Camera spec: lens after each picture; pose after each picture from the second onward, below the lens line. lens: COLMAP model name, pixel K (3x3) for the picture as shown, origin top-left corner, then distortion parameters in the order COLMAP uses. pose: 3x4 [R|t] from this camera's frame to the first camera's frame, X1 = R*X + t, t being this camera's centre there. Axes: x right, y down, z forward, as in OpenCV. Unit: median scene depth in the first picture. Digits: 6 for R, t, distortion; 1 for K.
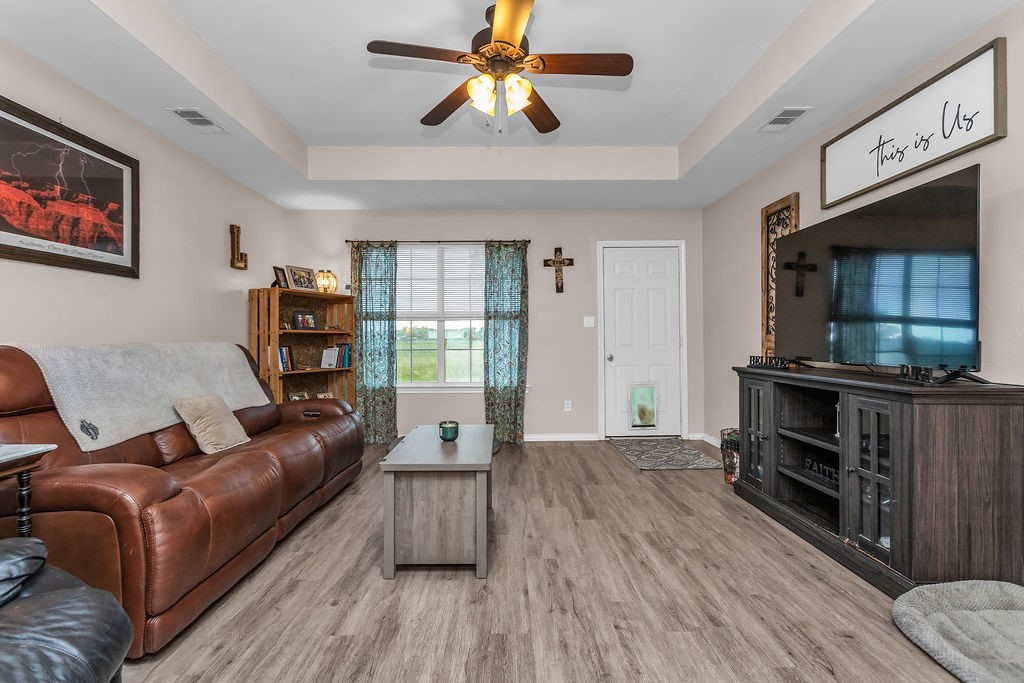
lens RADIAL K [[493.0, 0, 510.6], [0, 493.0, 337.0], [0, 0, 1]] dist [0.000352, 0.002243]
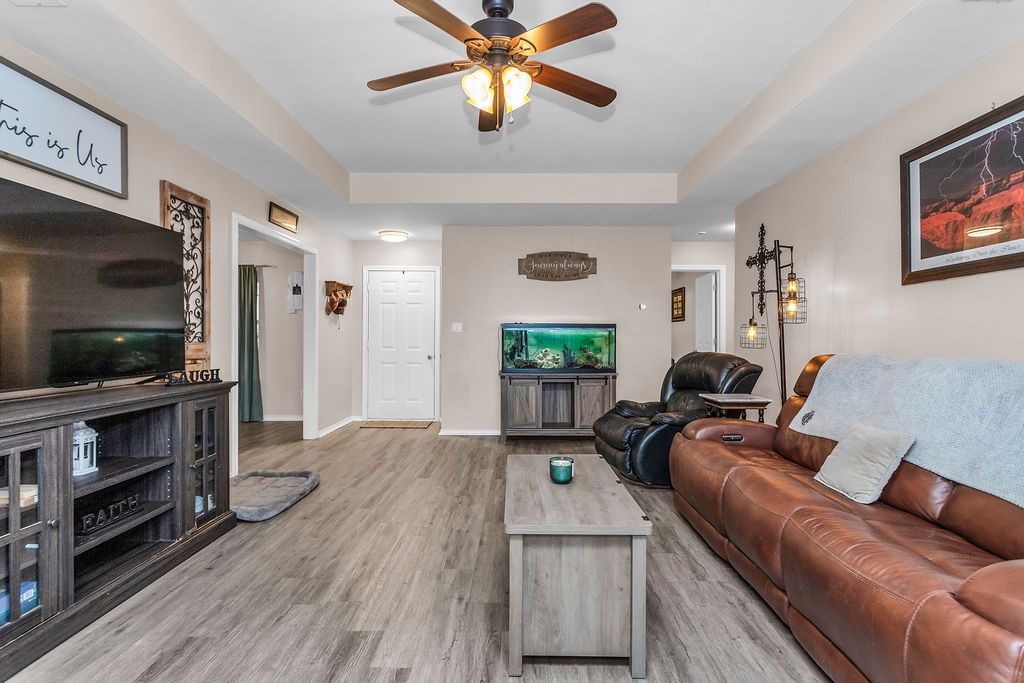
lens RADIAL K [[493.0, 0, 510.6], [0, 493.0, 337.0], [0, 0, 1]] dist [0.000352, 0.002243]
pose [[-0.999716, 0.001651, 0.023783, -0.054903], [0.001531, 0.999986, -0.005039, -0.017615], [-0.023791, -0.005001, -0.999704, 1.596513]]
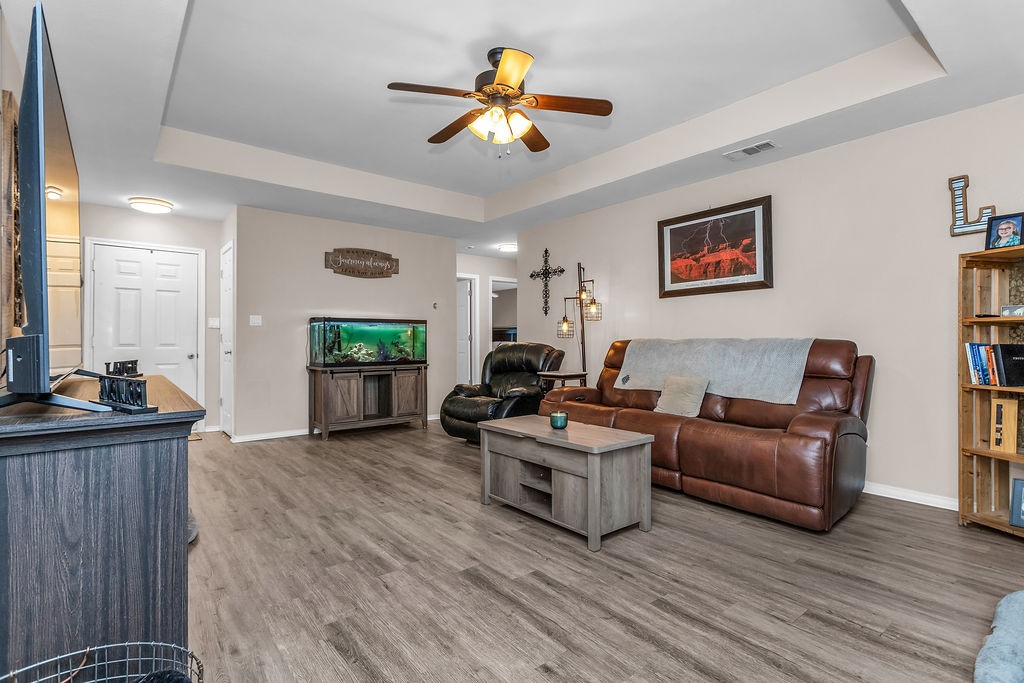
lens RADIAL K [[493.0, 0, 510.6], [0, 493.0, 337.0], [0, 0, 1]] dist [0.000352, 0.002243]
pose [[-0.787351, -0.000118, -0.616505, 0.559178], [0.007228, 0.999929, -0.009422, 0.015314], [0.616462, -0.011874, -0.787295, 1.594384]]
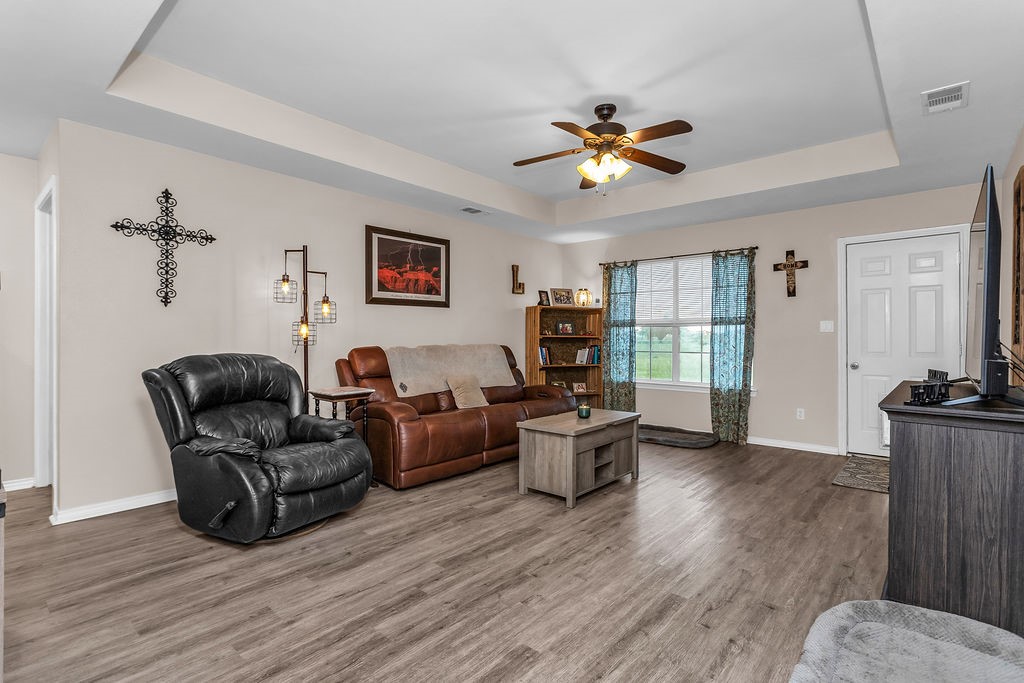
lens RADIAL K [[495.6, 0, 511.1], [0, 495.6, 336.7], [0, 0, 1]] dist [0.001140, 0.001154]
pose [[0.746734, 0.005106, -0.665103, 0.583894], [-0.003037, 0.999986, 0.004267, -0.023364], [0.665116, -0.001167, 0.746739, -0.168287]]
